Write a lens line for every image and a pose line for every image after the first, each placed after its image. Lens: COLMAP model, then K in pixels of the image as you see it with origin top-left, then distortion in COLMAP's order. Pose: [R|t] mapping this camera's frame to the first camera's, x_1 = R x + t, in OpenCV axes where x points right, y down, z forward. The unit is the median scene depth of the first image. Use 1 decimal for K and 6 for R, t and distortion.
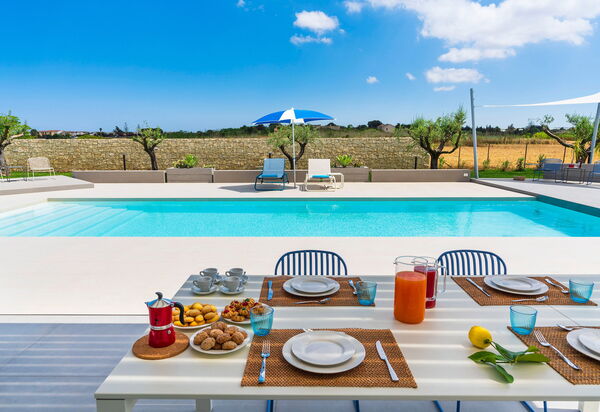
lens RADIAL K [[459.4, 0, 300.0], [0, 459.4, 206.0], [0, 0, 1]] dist [-0.004965, -0.004490]
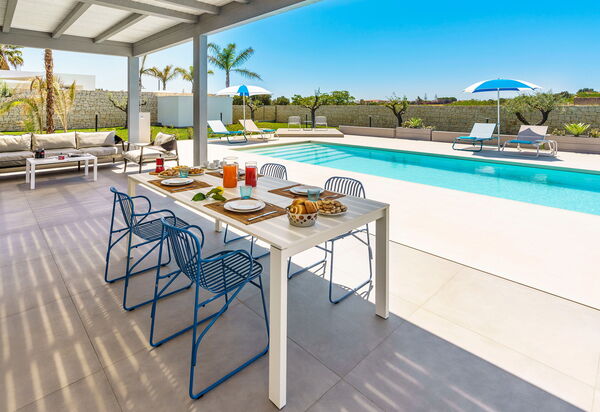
lens RADIAL K [[459.4, 0, 300.0], [0, 459.4, 206.0], [0, 0, 1]] dist [-0.004965, -0.004490]
pose [[0.568103, 0.173450, -0.804471, 0.635215], [-0.125050, 0.984380, 0.123931, 0.011305], [0.813401, 0.030194, 0.580919, 0.006077]]
